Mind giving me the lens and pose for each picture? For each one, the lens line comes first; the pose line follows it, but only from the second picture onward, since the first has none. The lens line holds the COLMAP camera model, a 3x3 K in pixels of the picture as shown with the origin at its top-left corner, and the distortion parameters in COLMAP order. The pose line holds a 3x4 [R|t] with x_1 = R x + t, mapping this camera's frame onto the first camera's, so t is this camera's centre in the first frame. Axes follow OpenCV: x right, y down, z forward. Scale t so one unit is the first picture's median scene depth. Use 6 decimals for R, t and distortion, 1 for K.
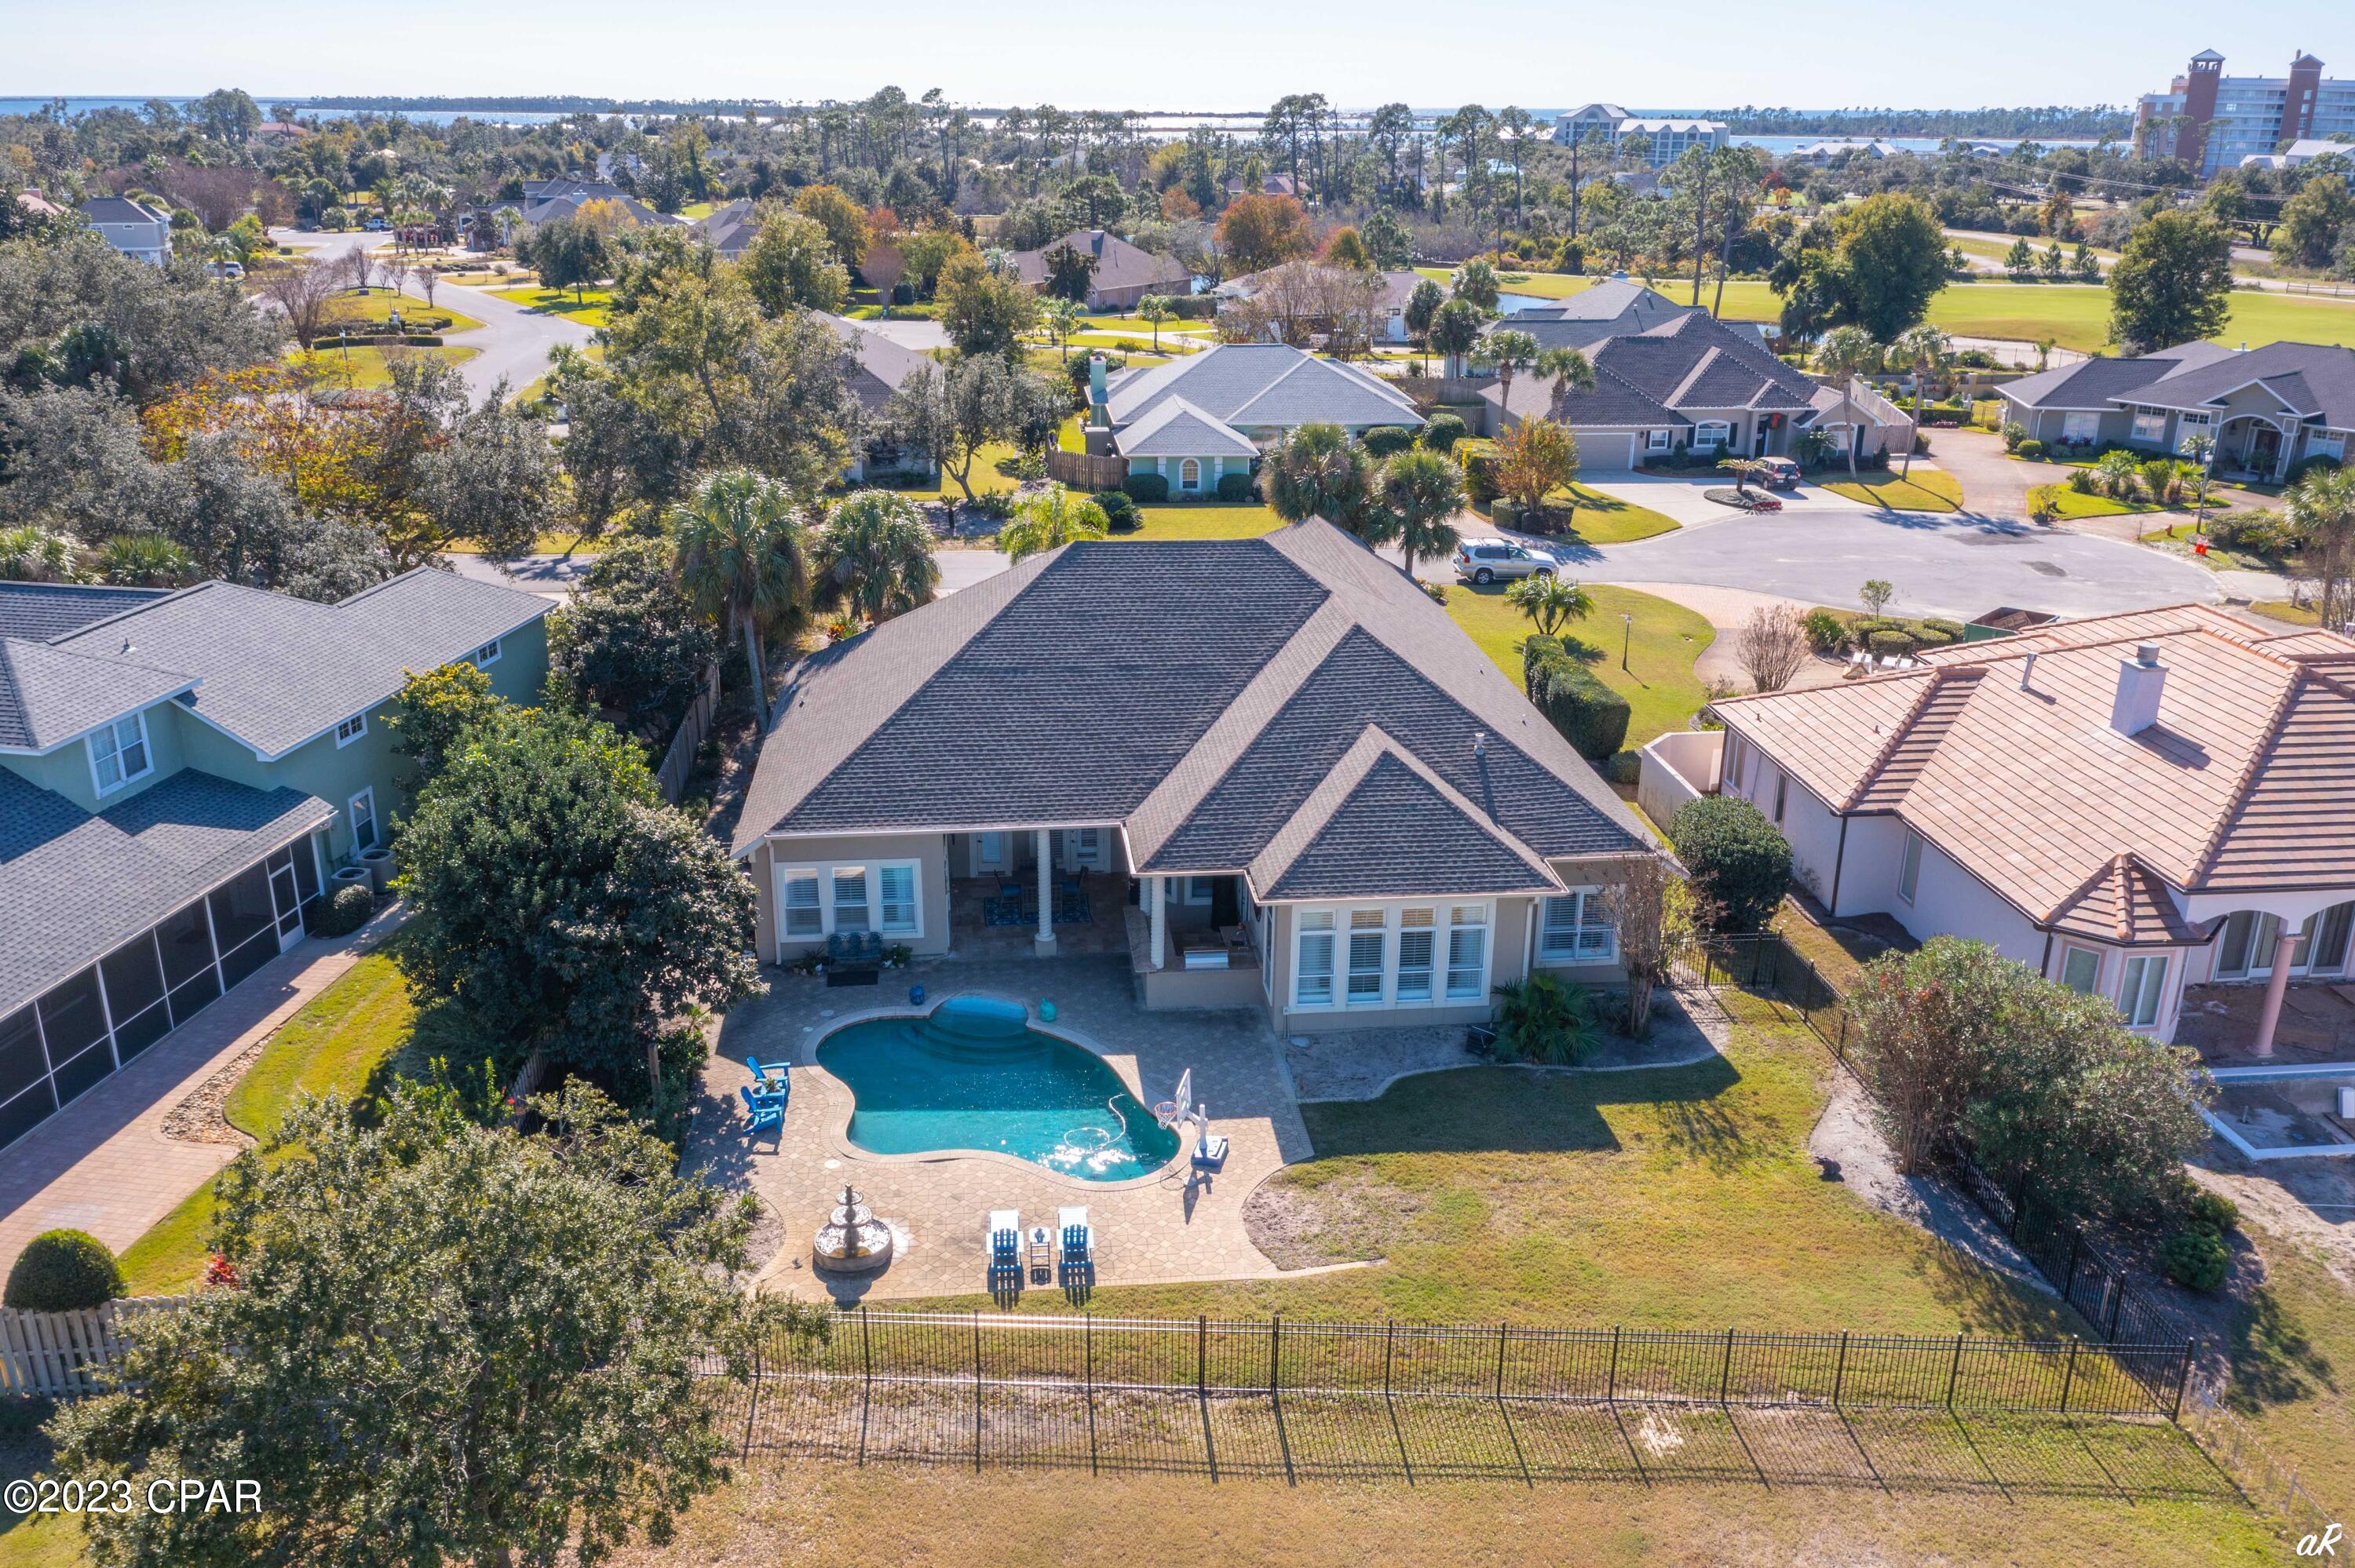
lens RADIAL K [[1904.1, 0, 1179.3], [0, 1904.1, 784.1], [0, 0, 1]] dist [0.006976, 0.012065]
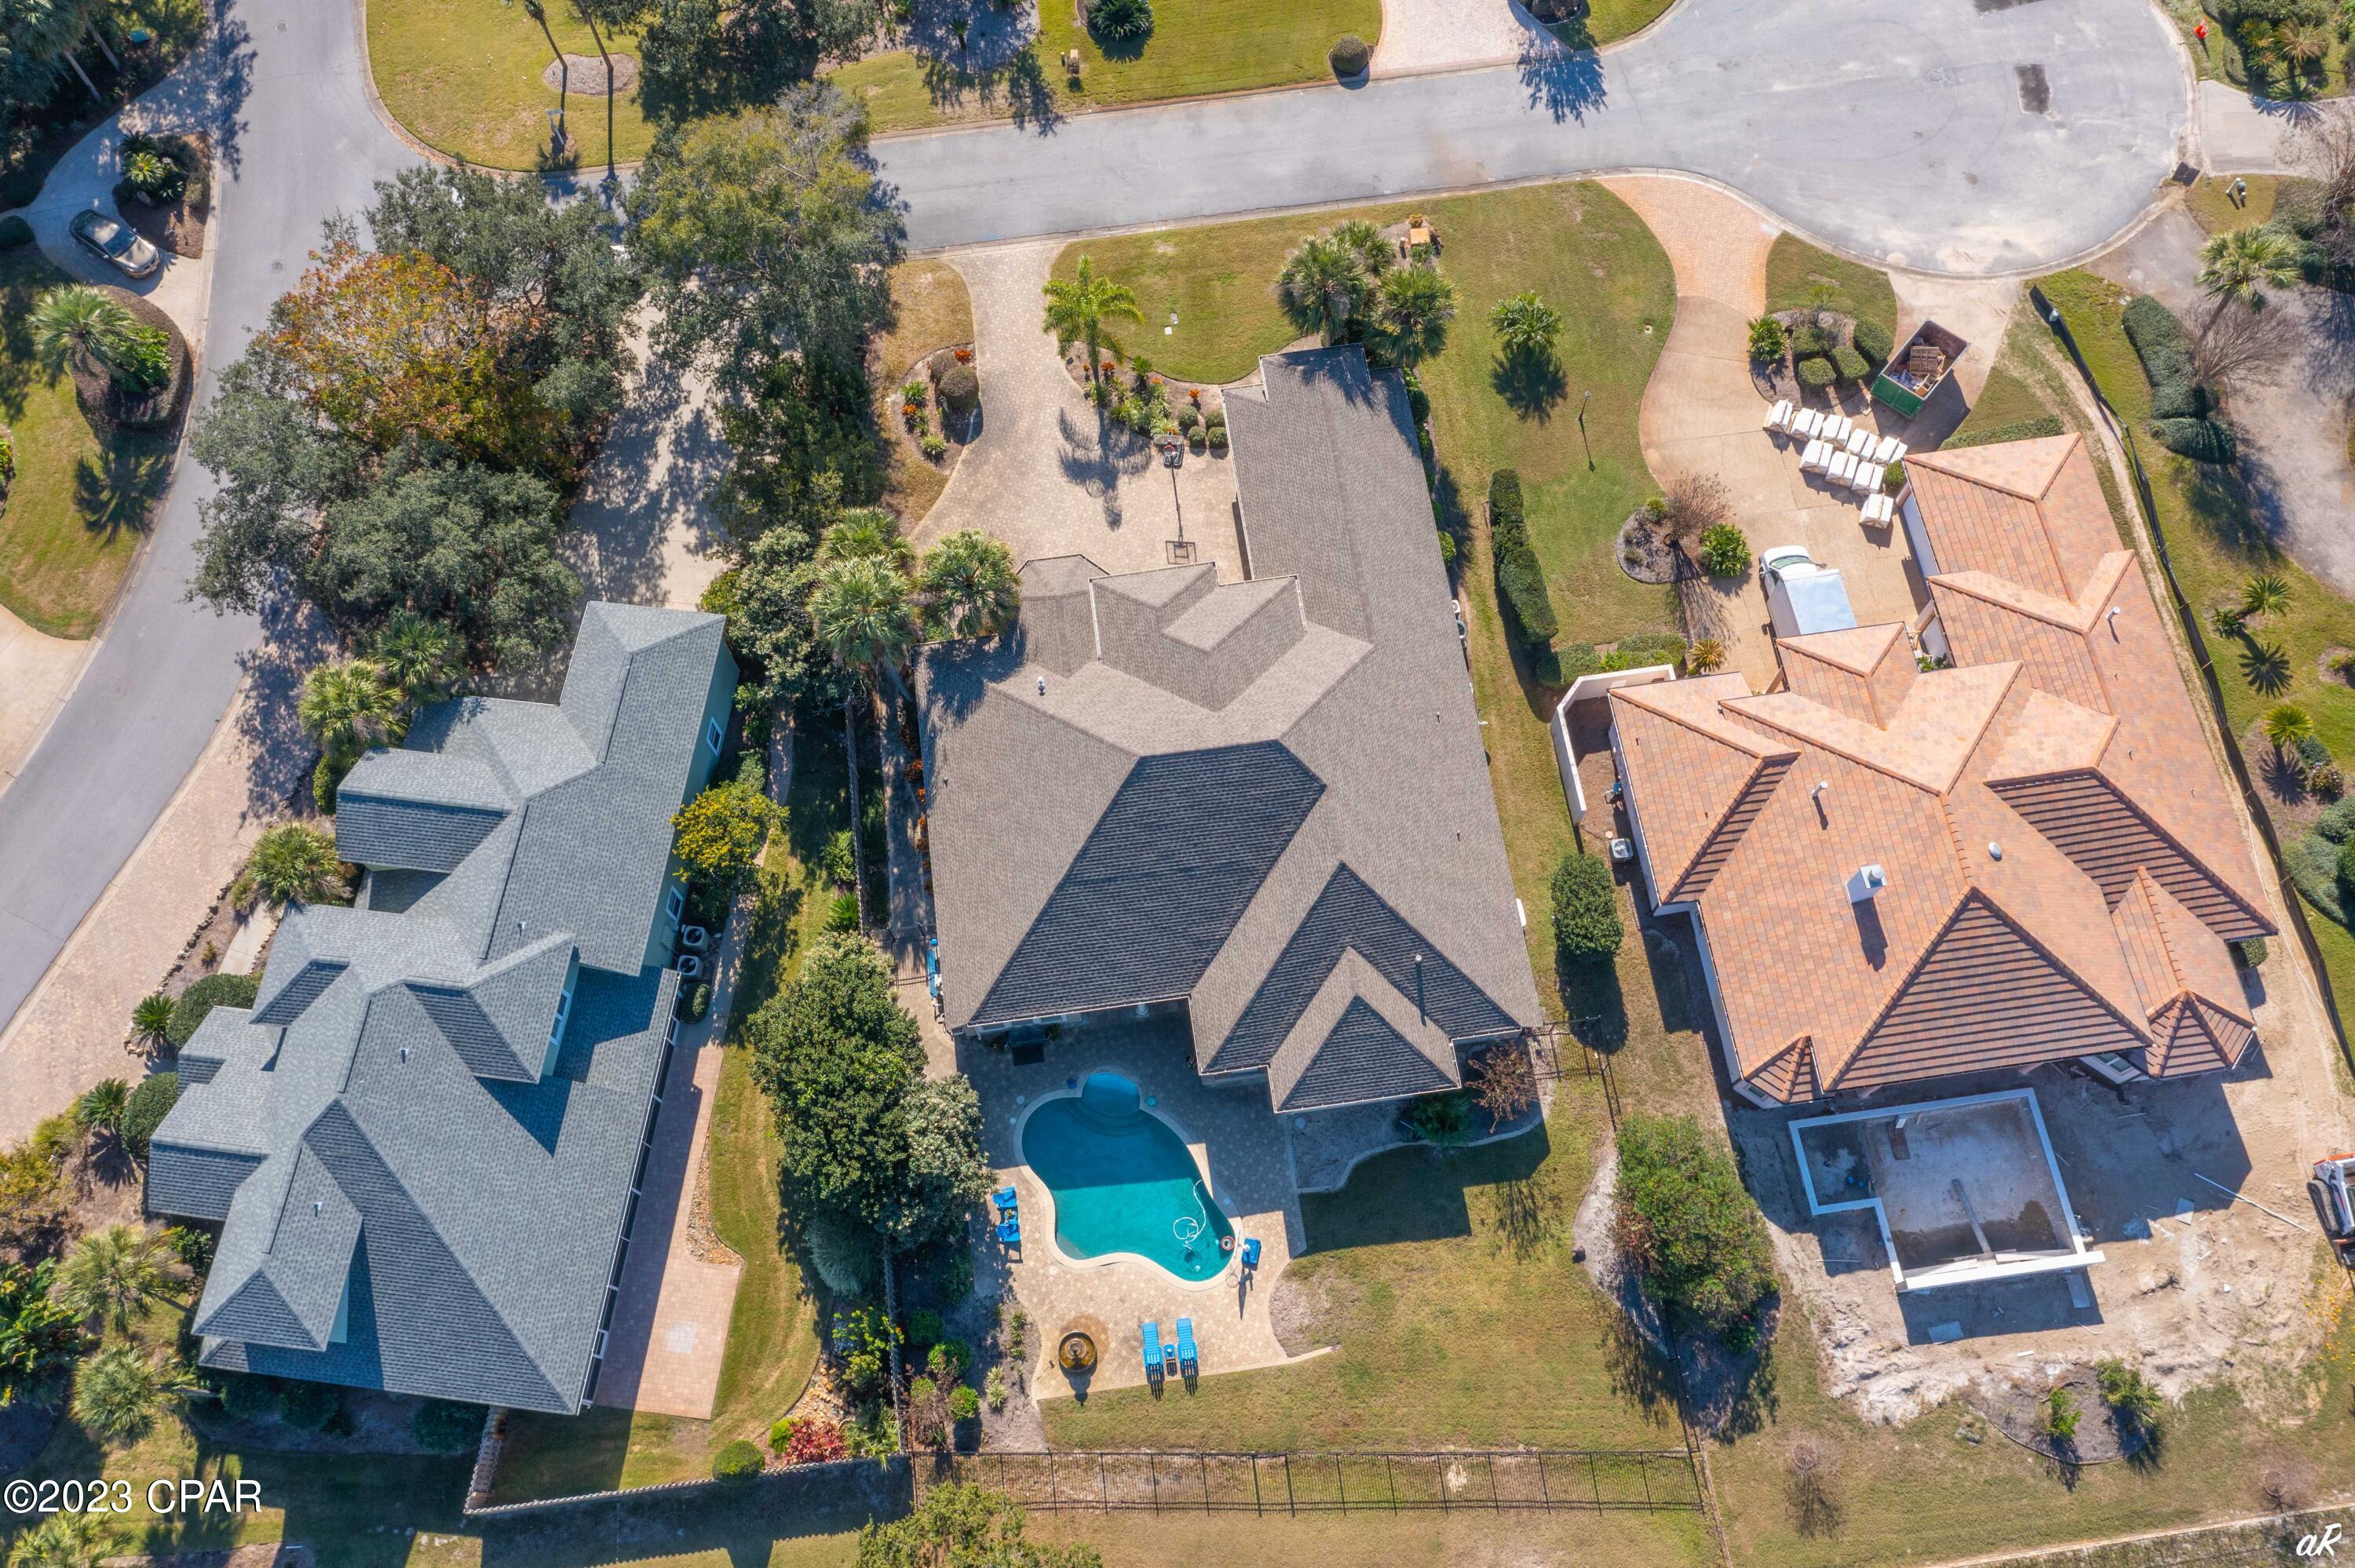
lens RADIAL K [[1904.1, 0, 1177.7], [0, 1904.1, 782.1], [0, 0, 1]] dist [0.006976, 0.012065]
pose [[0.999153, -0.037710, -0.016480, -0.007863], [0.037196, 0.656166, 0.753699, -1.533795], [-0.017608, -0.753674, 0.657013, 0.115275]]
